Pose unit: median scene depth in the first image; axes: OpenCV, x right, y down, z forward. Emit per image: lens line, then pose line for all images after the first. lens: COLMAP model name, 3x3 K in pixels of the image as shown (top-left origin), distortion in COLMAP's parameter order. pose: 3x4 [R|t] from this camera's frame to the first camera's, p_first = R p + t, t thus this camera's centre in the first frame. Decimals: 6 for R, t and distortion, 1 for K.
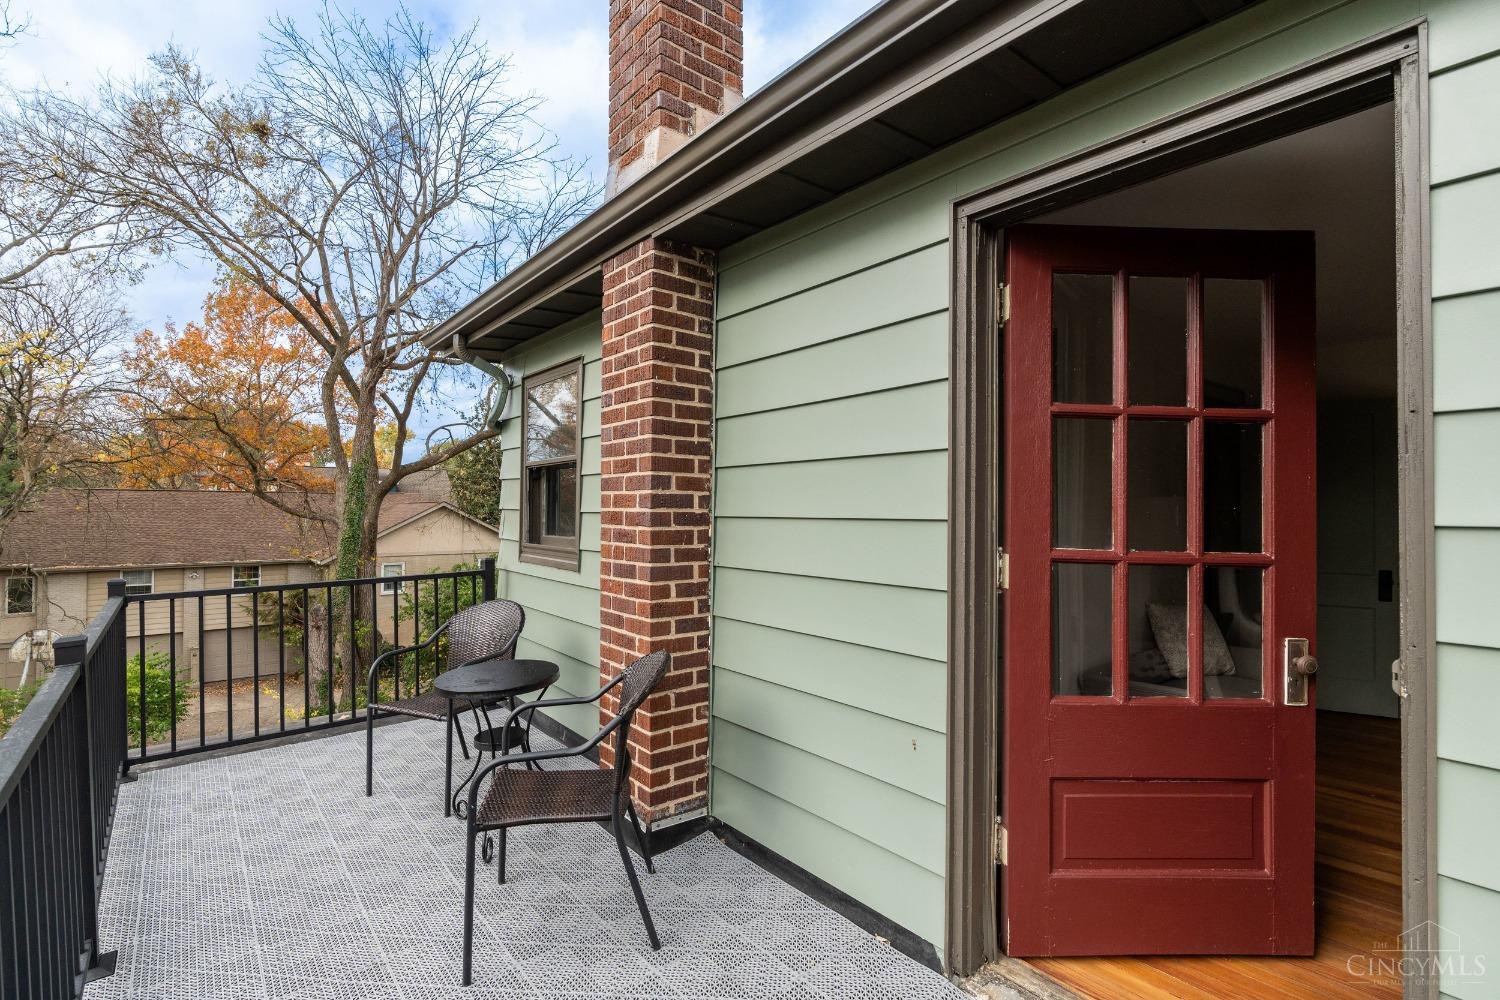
lens RADIAL K [[706.2, 0, 740.3], [0, 706.2, 508.8], [0, 0, 1]] dist [-0.004372, 0.000035]
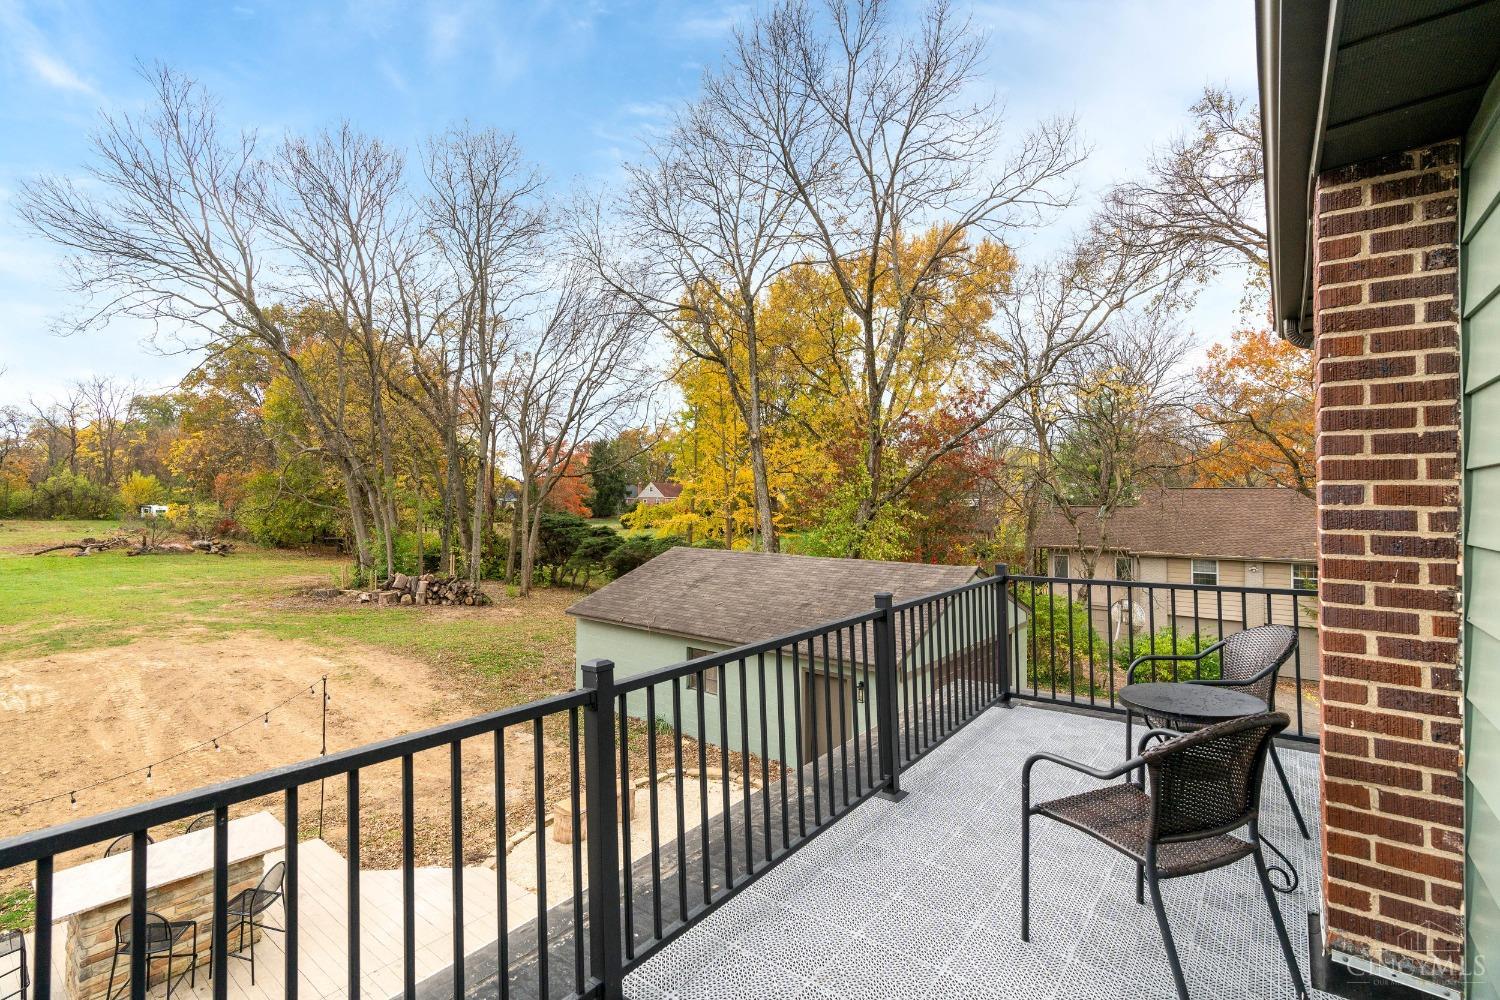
lens RADIAL K [[687.0, 0, 741.2], [0, 687.0, 499.7], [0, 0, 1]] dist [0.004892, 0.000637]
pose [[0.230222, -0.001648, -0.973137, 0.426990], [-0.003960, 0.999989, -0.002630, -0.026311], [0.973130, 0.004459, 0.230213, 0.208400]]
